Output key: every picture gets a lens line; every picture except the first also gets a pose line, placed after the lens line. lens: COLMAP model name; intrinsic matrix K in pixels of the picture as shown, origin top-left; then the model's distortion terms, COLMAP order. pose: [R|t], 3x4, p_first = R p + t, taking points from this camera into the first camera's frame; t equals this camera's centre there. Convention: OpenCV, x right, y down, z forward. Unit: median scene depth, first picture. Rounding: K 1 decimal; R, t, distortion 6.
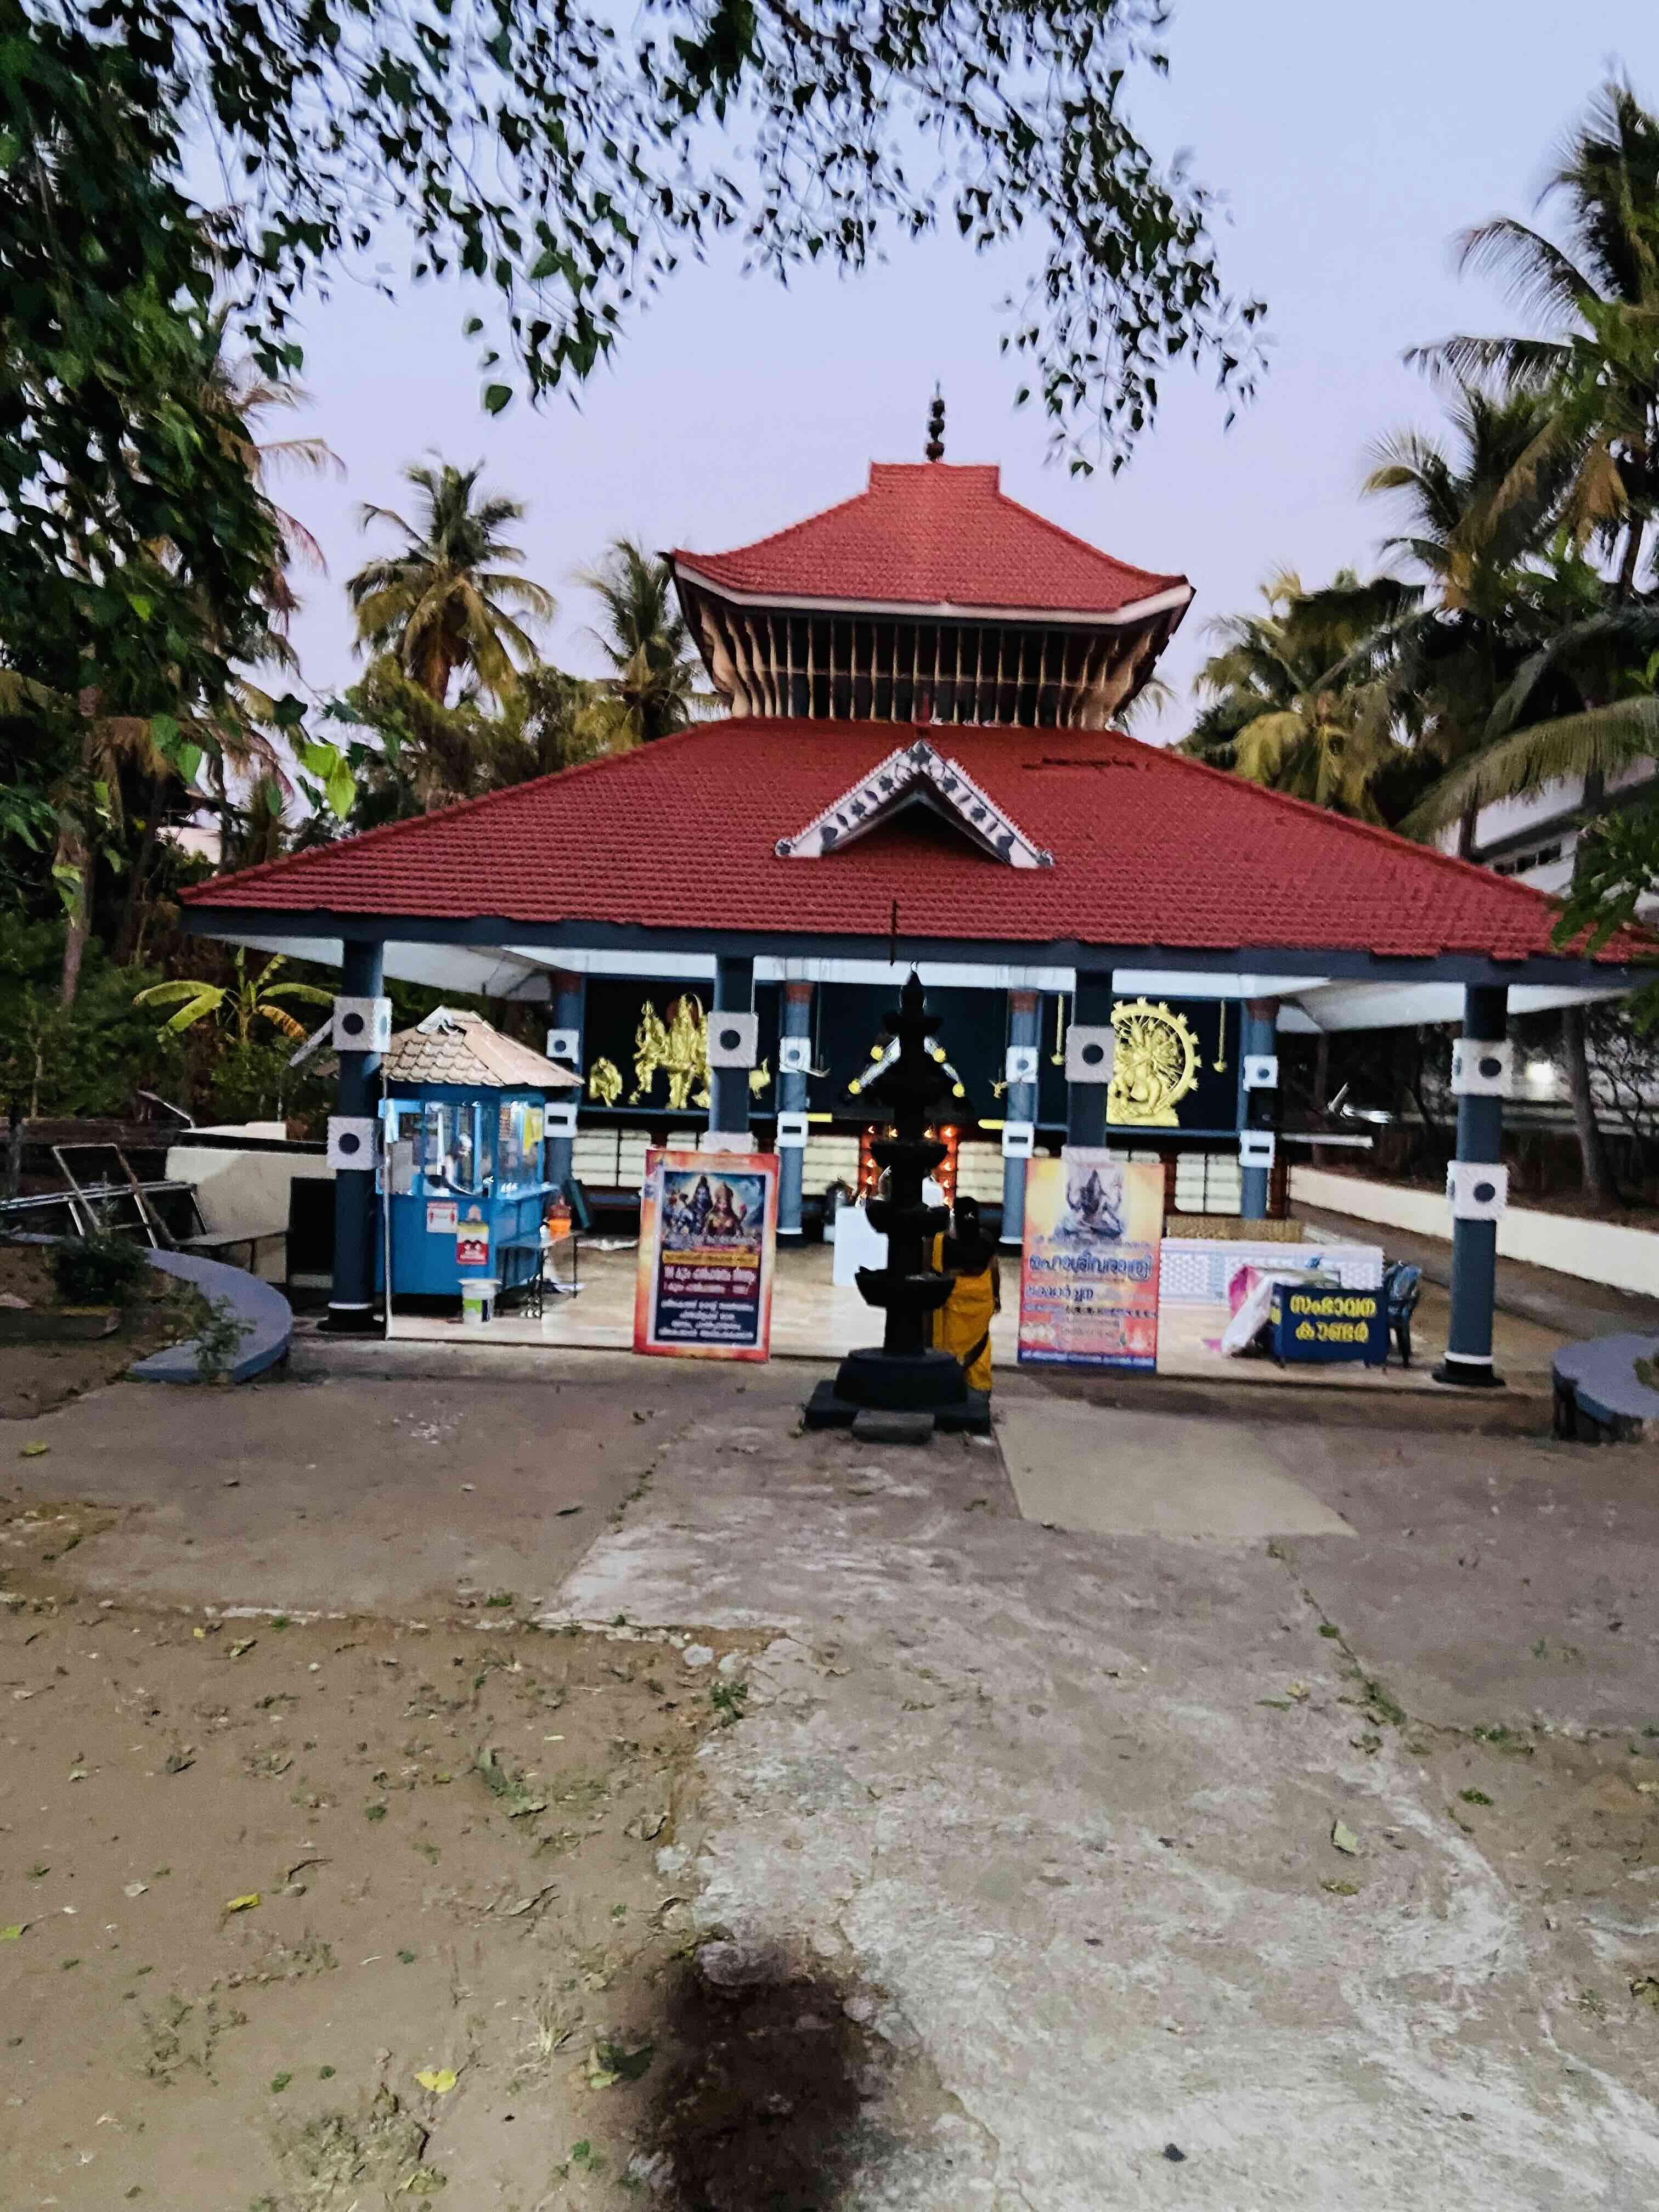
lens RADIAL K [[1676.1, 0, 837.2], [0, 1676.1, 1117.1], [0, 0, 1]] dist [0.125928, -0.154032]
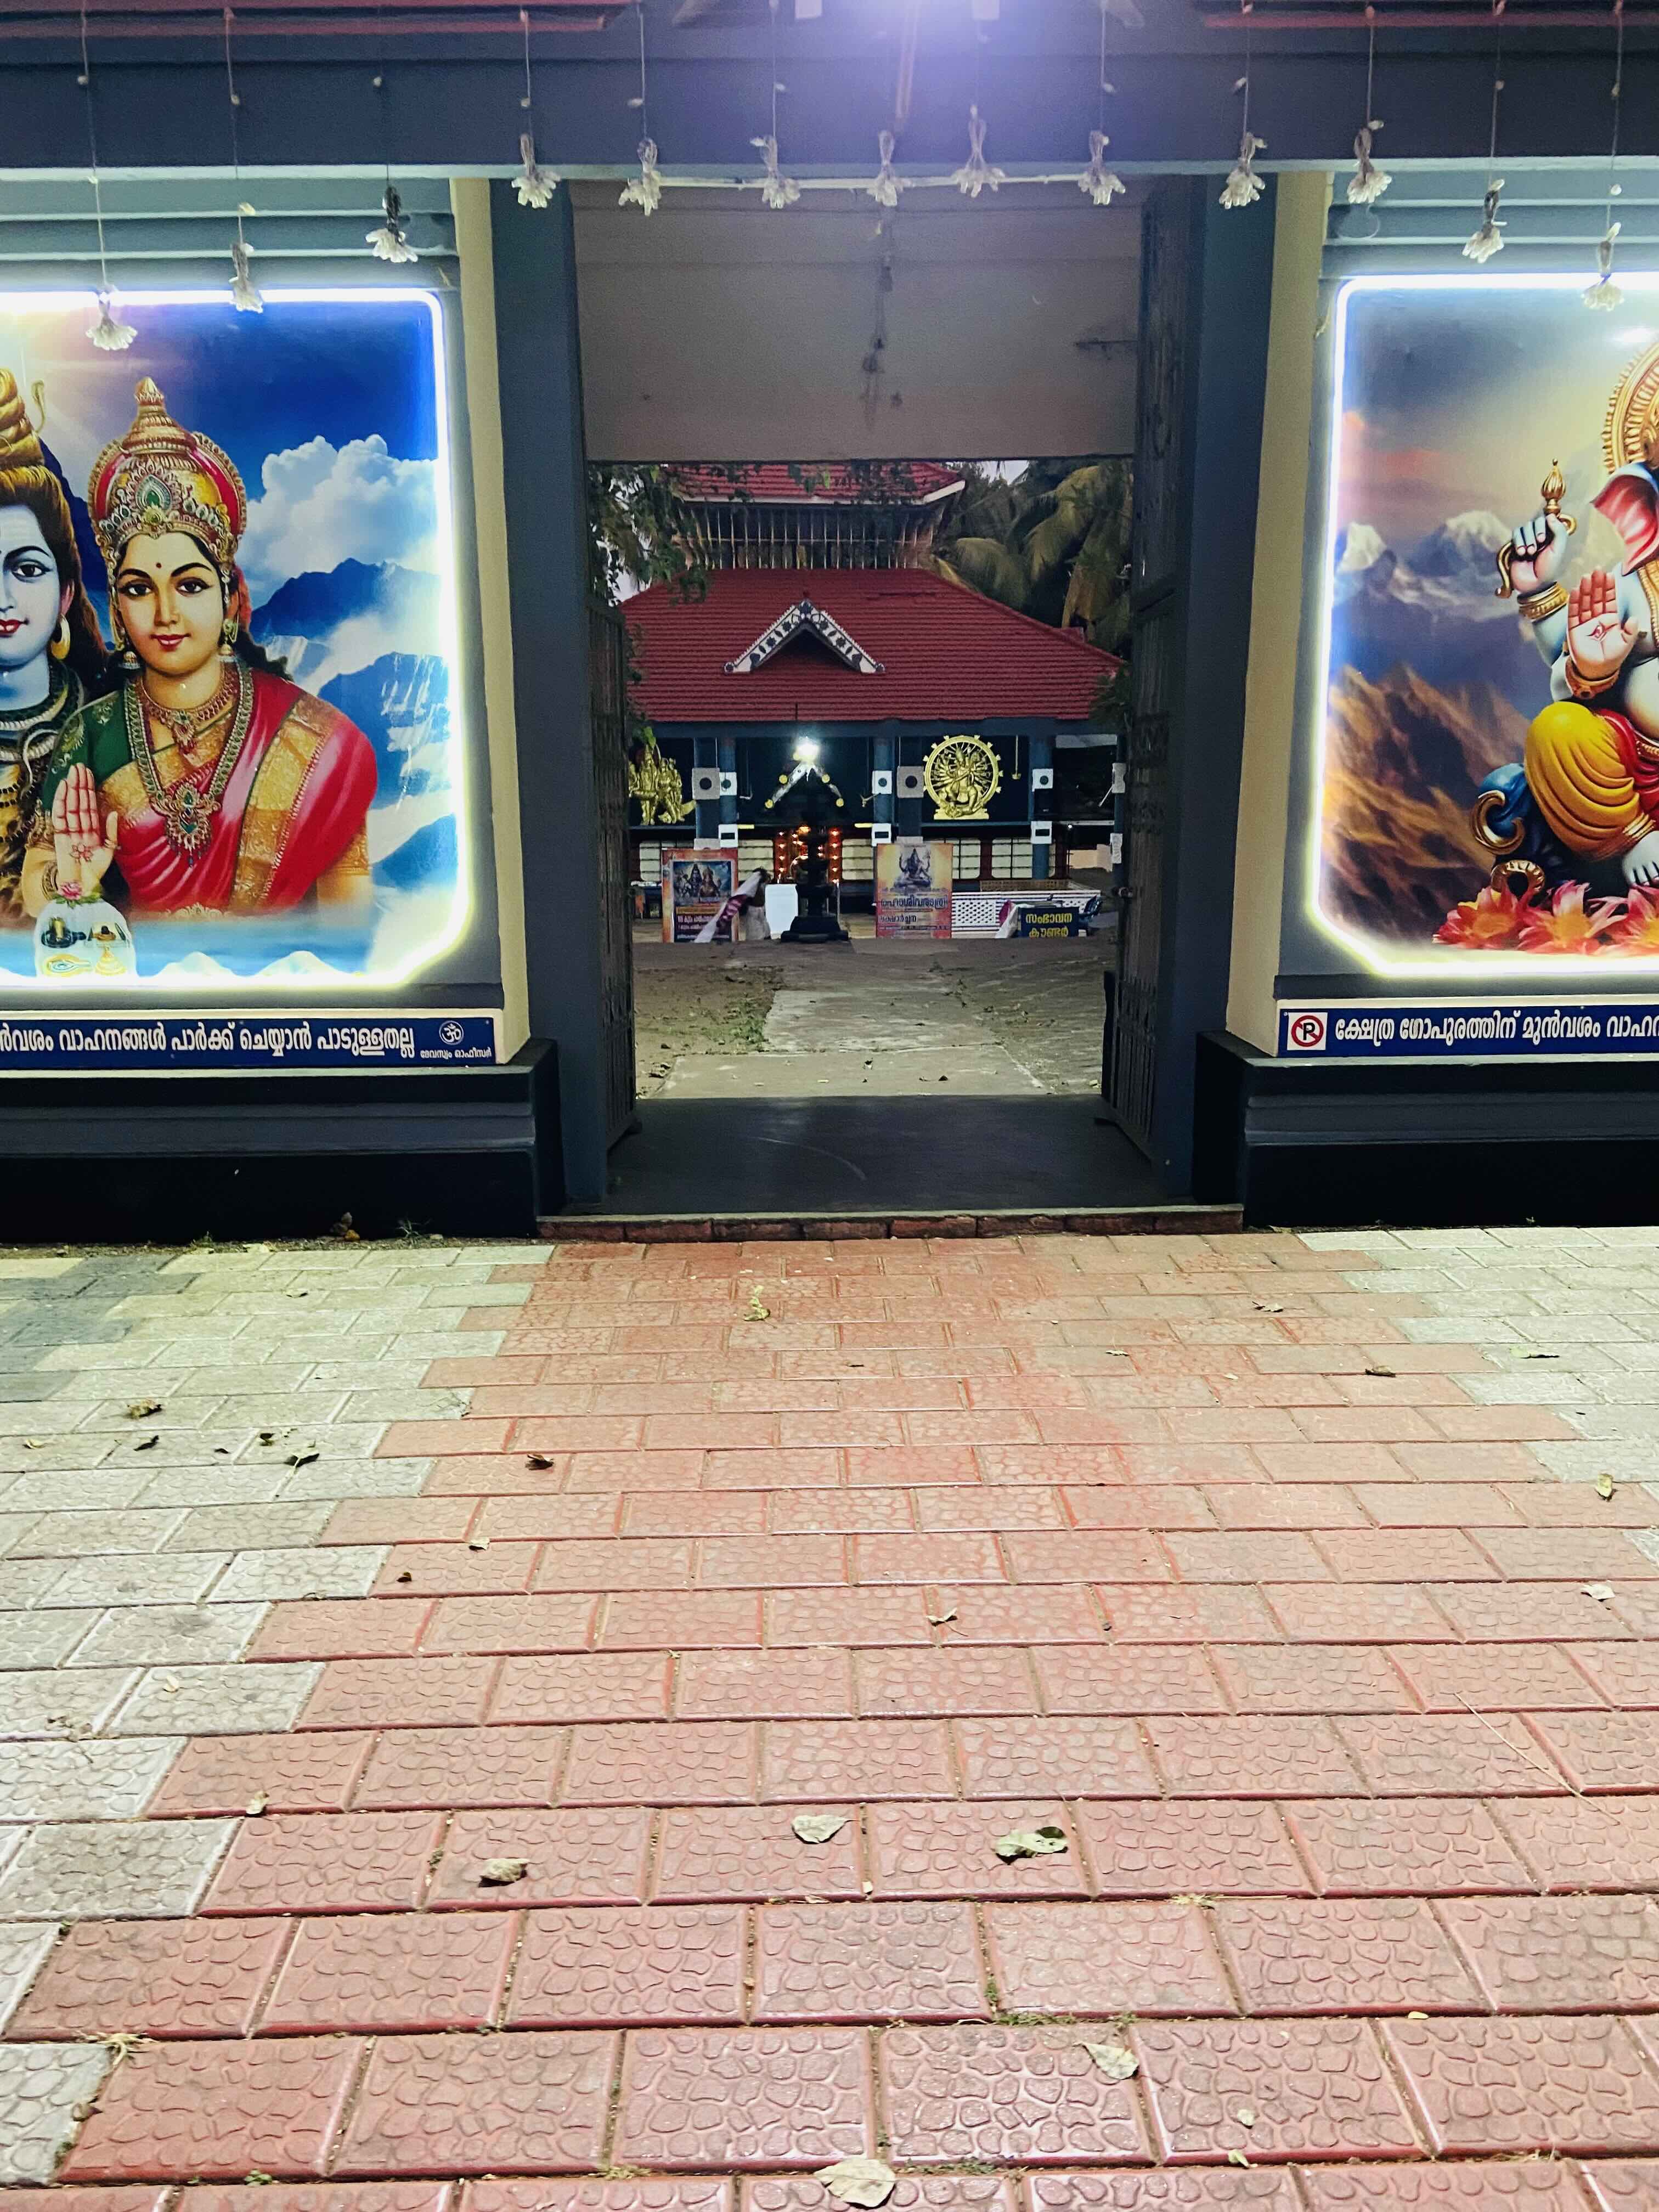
lens RADIAL K [[1676.1, 0, 810.8], [0, 1676.1, 1136.1], [0, 0, 1]] dist [0.125928, -0.154032]
pose [[0.997547, -0.058387, 0.038617, -0.040216], [0.050334, 0.981641, 0.183979, -0.003161], [-0.048650, -0.181584, 0.982171, -0.741345]]
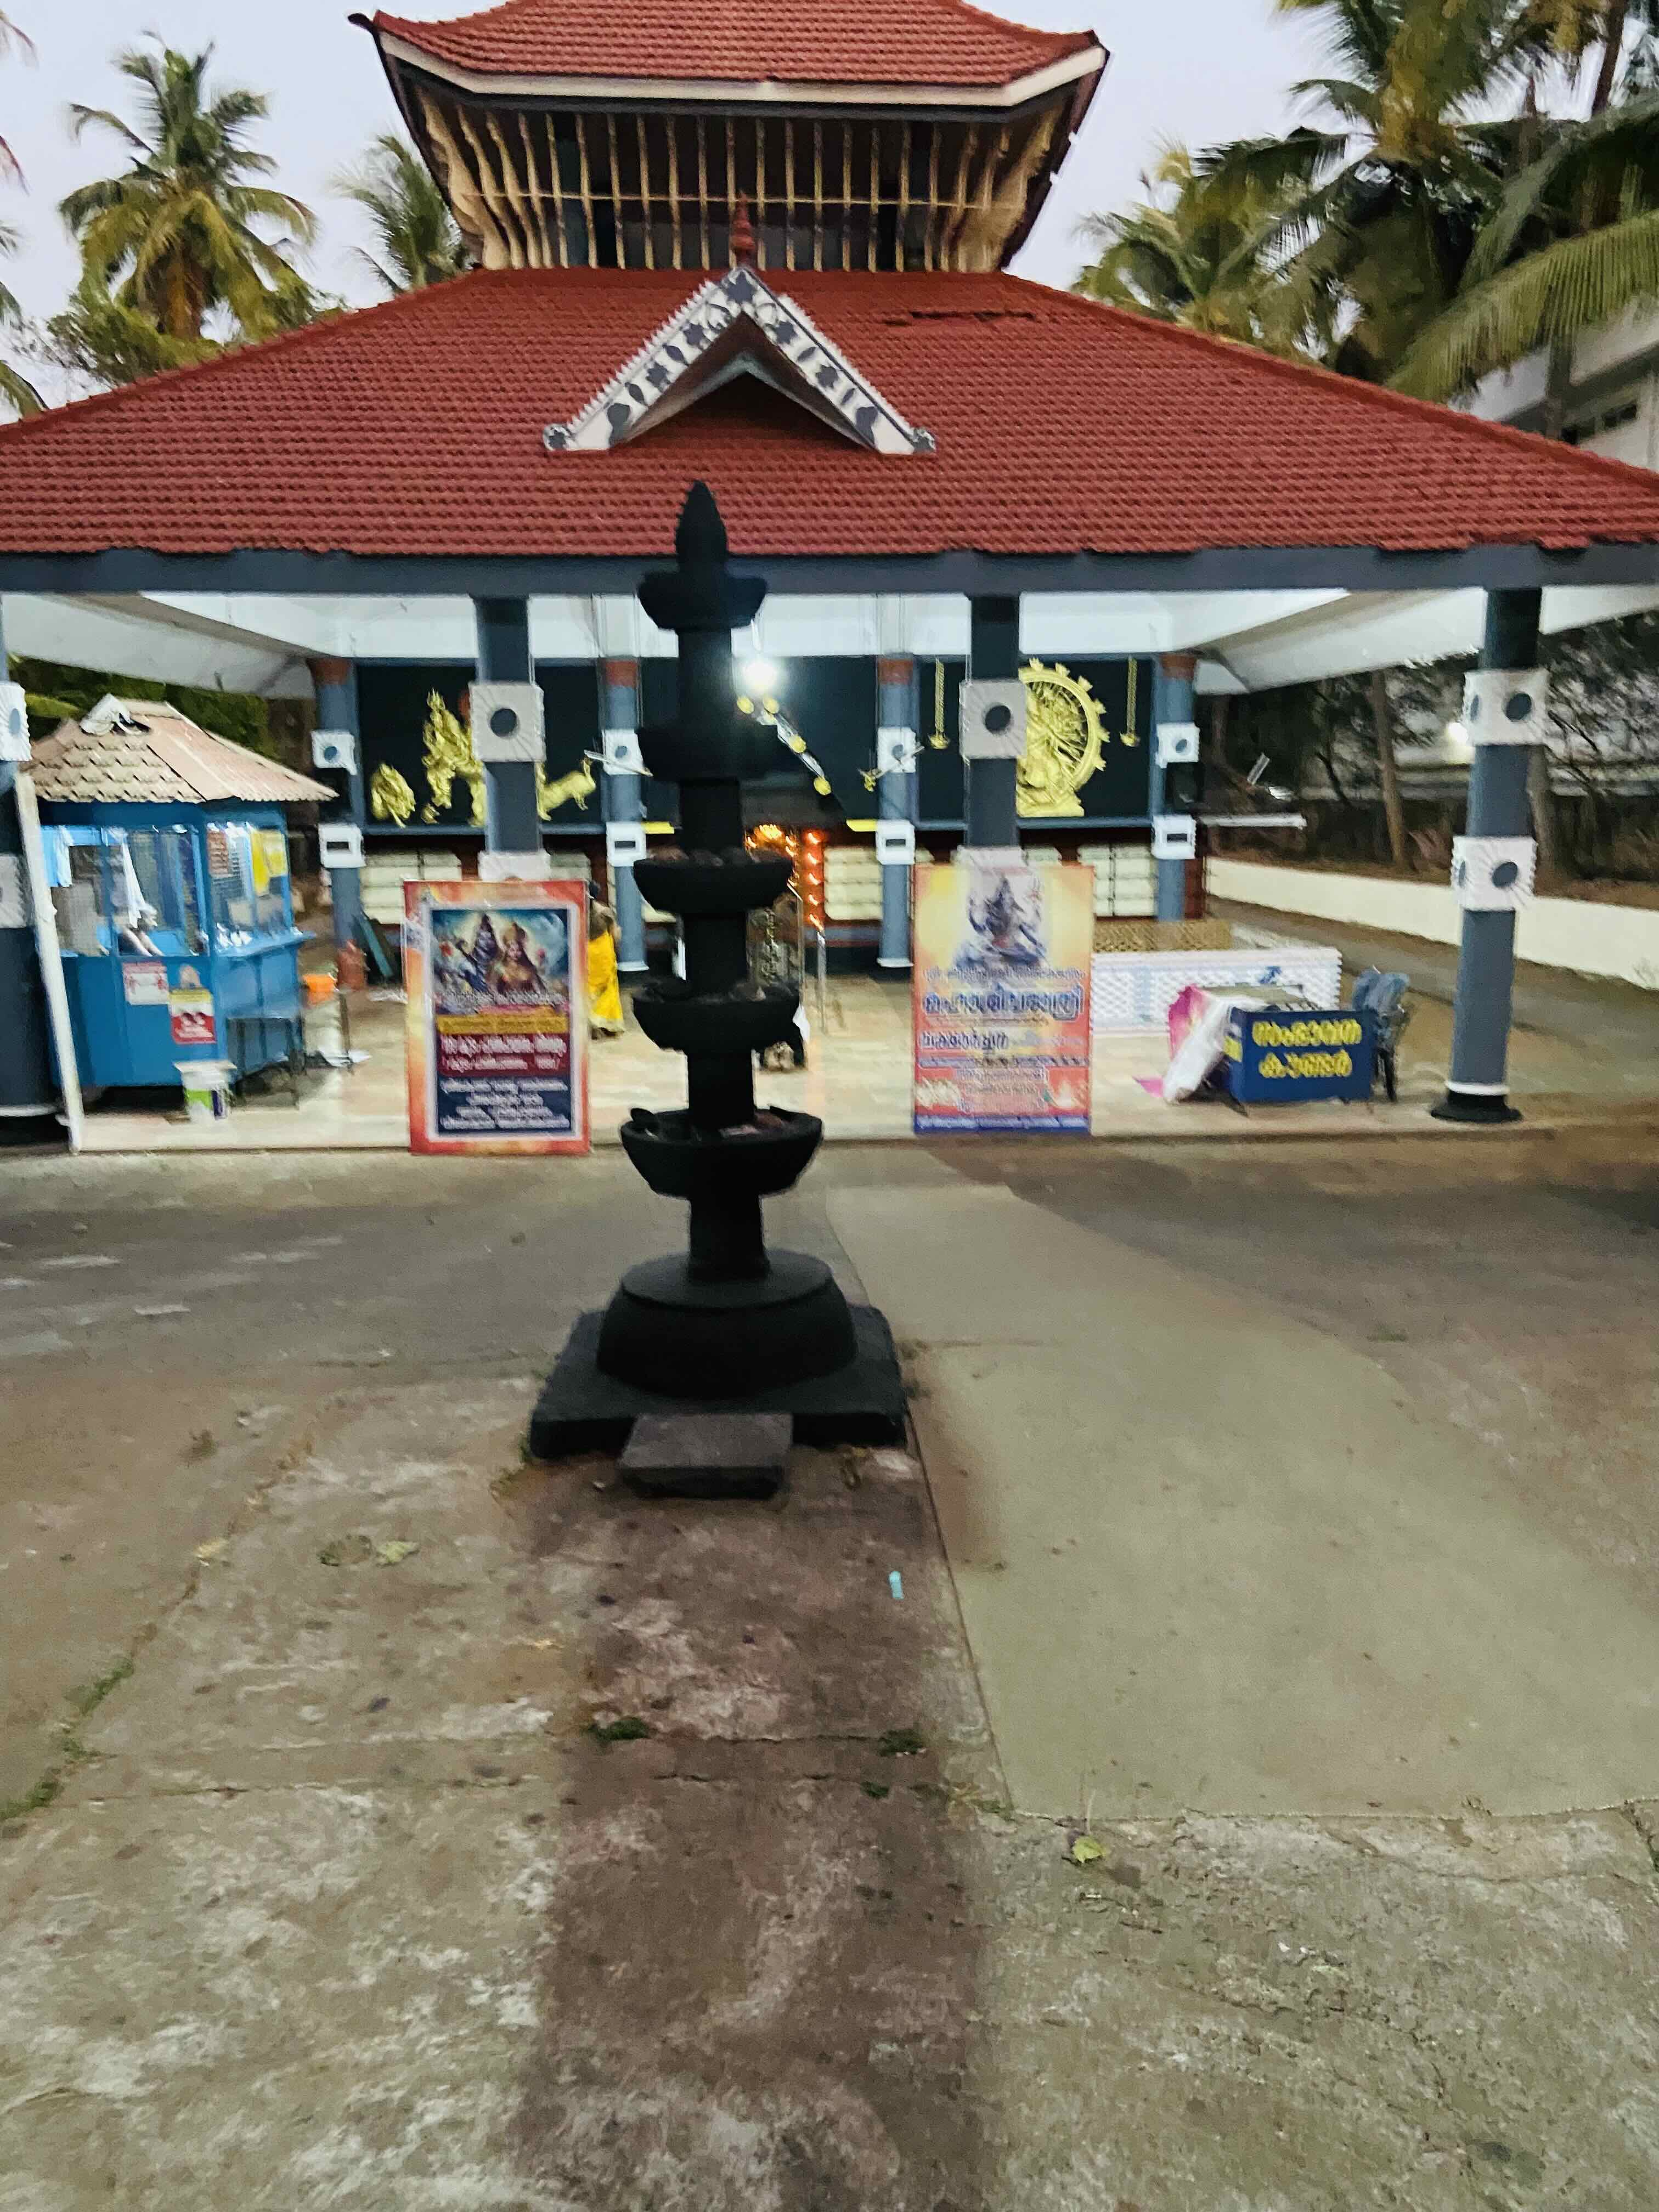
lens RADIAL K [[1676.1, 0, 818.9], [0, 1676.1, 1127.5], [0, 0, 1]] dist [0.125928, -0.154032]
pose [[0.996372, -0.062854, 0.057369, 0.017785], [0.051784, 0.982779, 0.177382, 0.003113], [-0.067530, -0.173768, 0.982468, 0.220627]]
